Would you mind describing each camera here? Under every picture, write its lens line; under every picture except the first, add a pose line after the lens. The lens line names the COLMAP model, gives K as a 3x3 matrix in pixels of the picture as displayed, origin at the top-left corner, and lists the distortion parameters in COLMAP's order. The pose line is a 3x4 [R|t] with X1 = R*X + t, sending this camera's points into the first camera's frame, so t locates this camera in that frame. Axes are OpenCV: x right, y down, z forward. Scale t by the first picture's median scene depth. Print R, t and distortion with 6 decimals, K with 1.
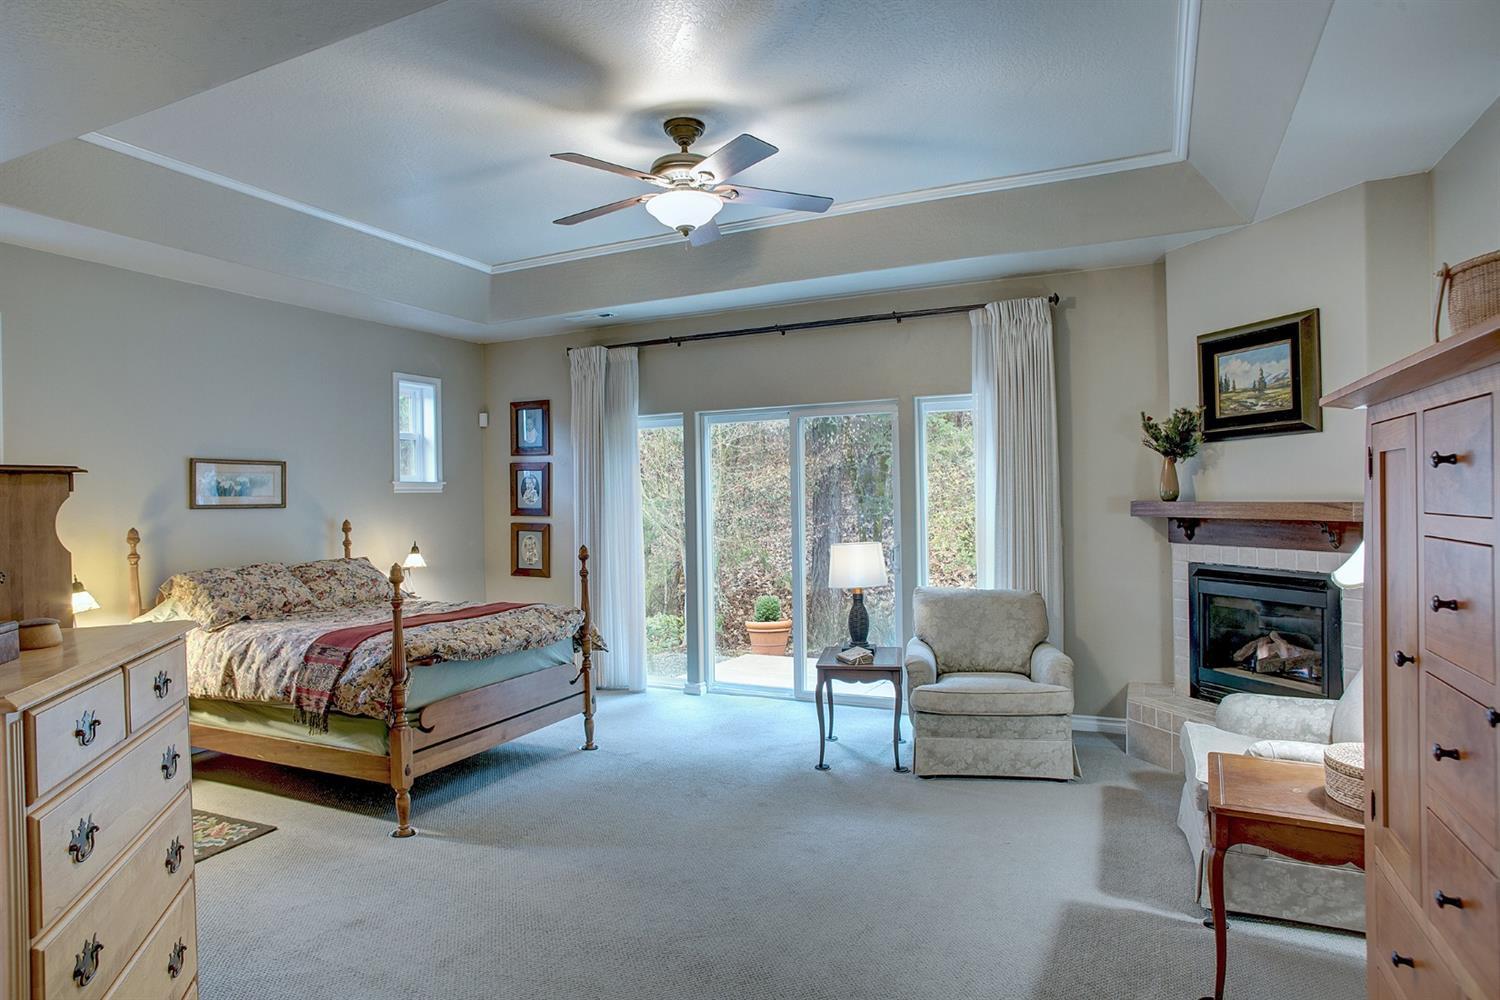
lens RADIAL K [[858.5, 0, 755.1], [0, 858.5, 501.2], [0, 0, 1]] dist [-0.047663, 0.002382]
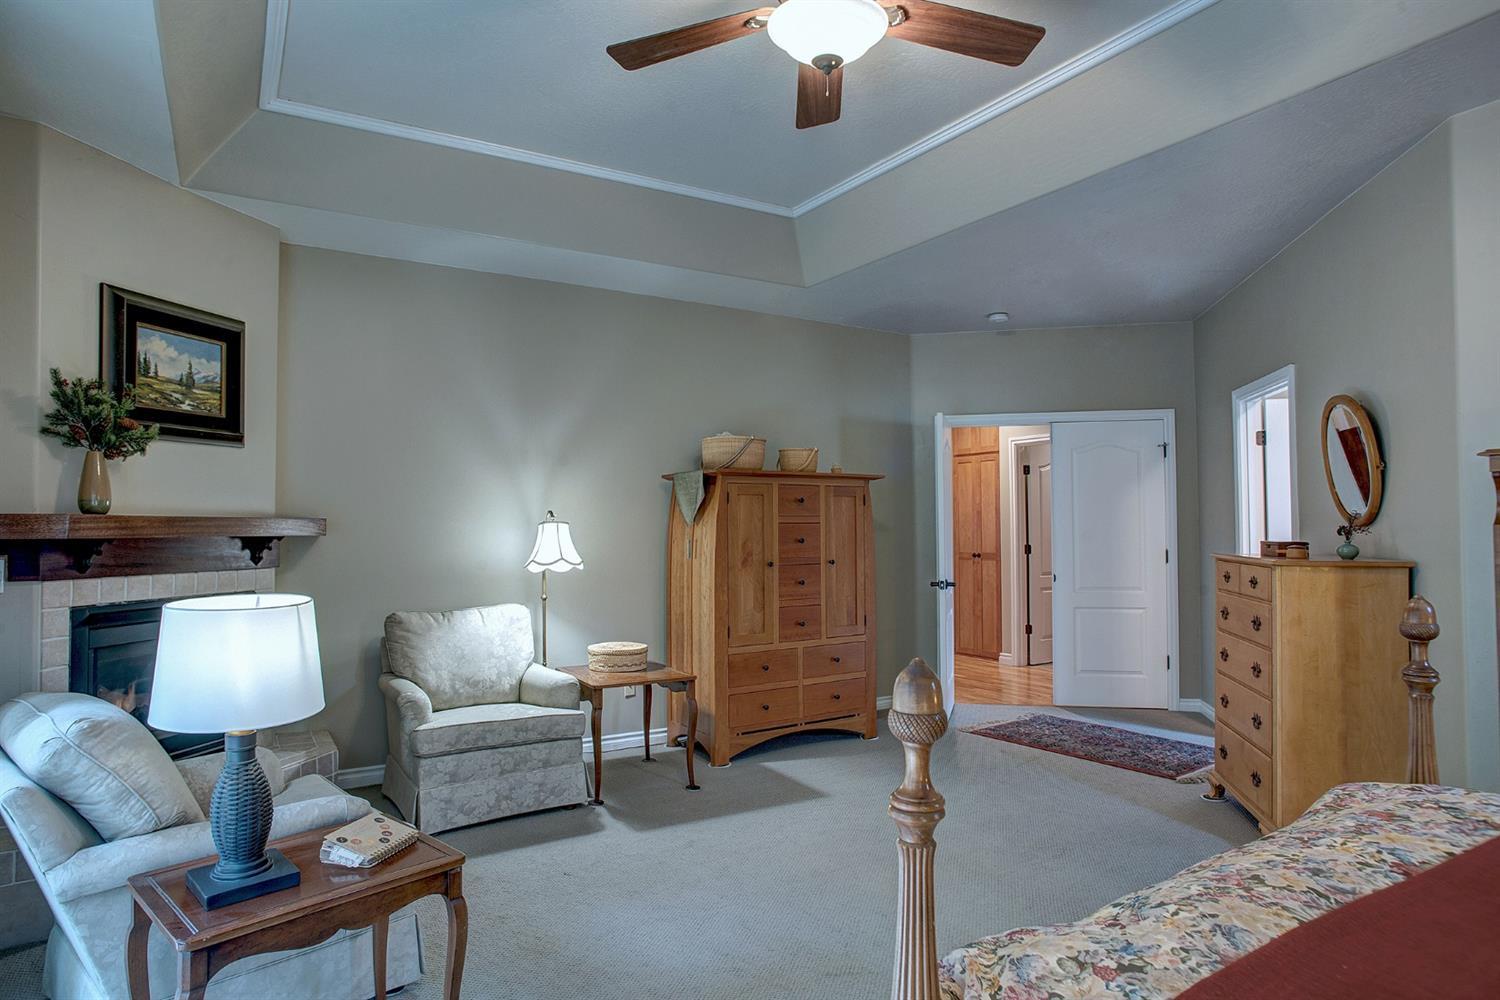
lens RADIAL K [[858.5, 0, 751.7], [0, 858.5, 502.7], [0, 0, 1]] dist [-0.047663, 0.002382]
pose [[-0.835791, 0.033314, 0.548036, -0.324375], [0.018100, 0.999287, -0.033142, 0.022562], [-0.548749, -0.017780, -0.835798, 1.352578]]
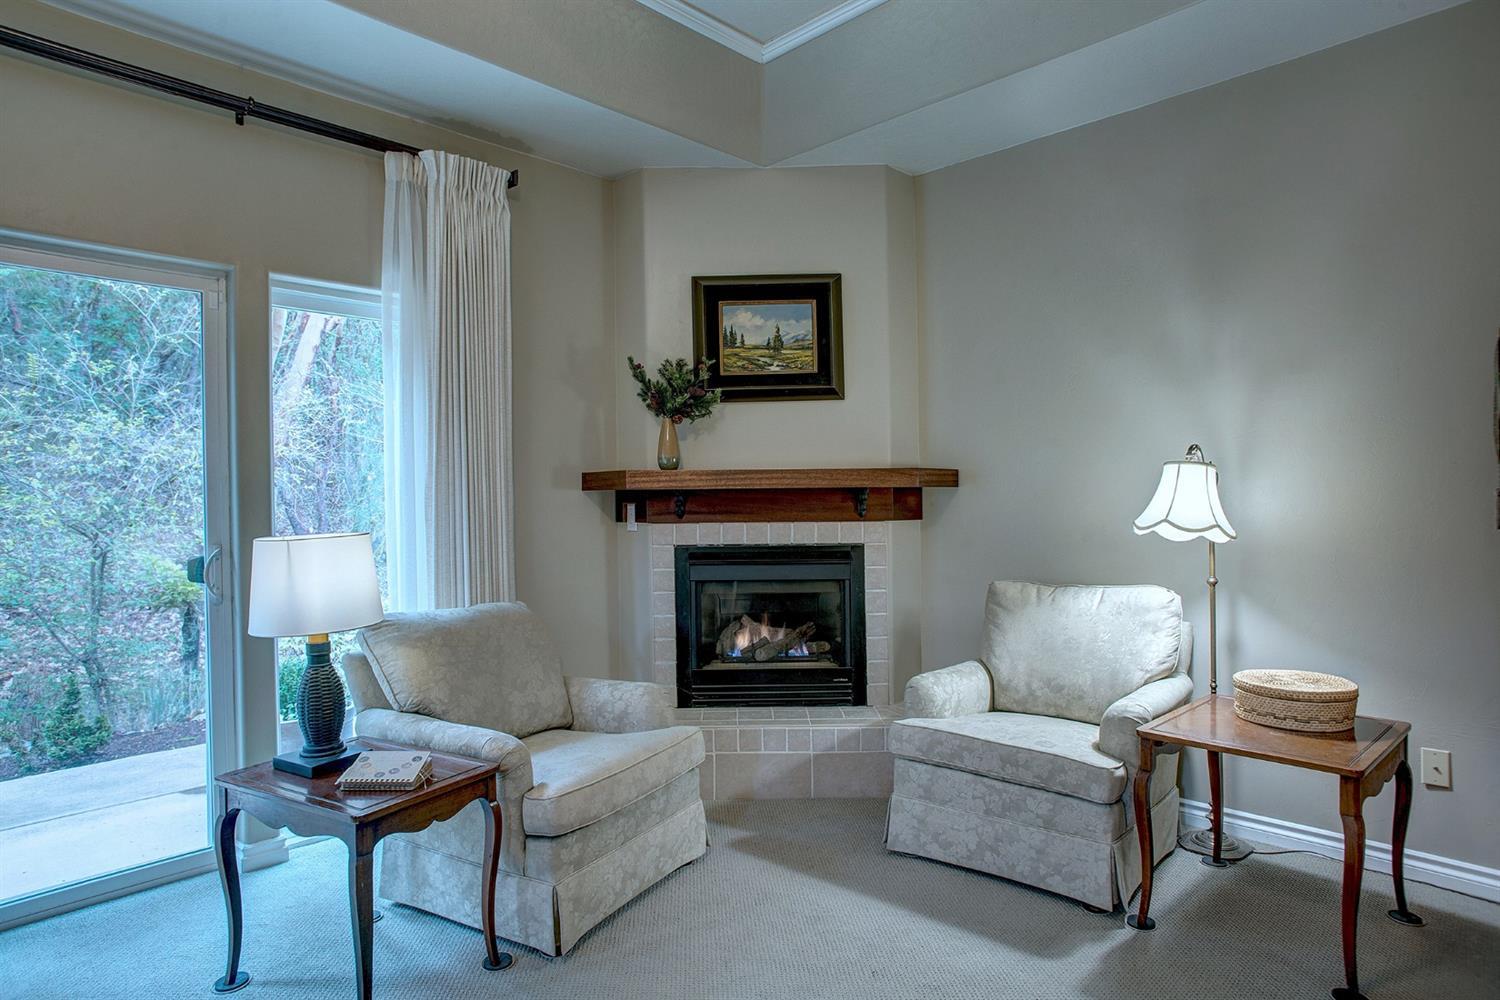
lens RADIAL K [[858.5, 0, 744.6], [0, 858.5, 495.2], [0, 0, 1]] dist [-0.047663, 0.002382]
pose [[0.337519, 0.012023, 0.941242, -0.276311], [0.010213, 0.999813, -0.016434, 0.040162], [-0.941263, 0.015160, 0.337333, 0.700593]]
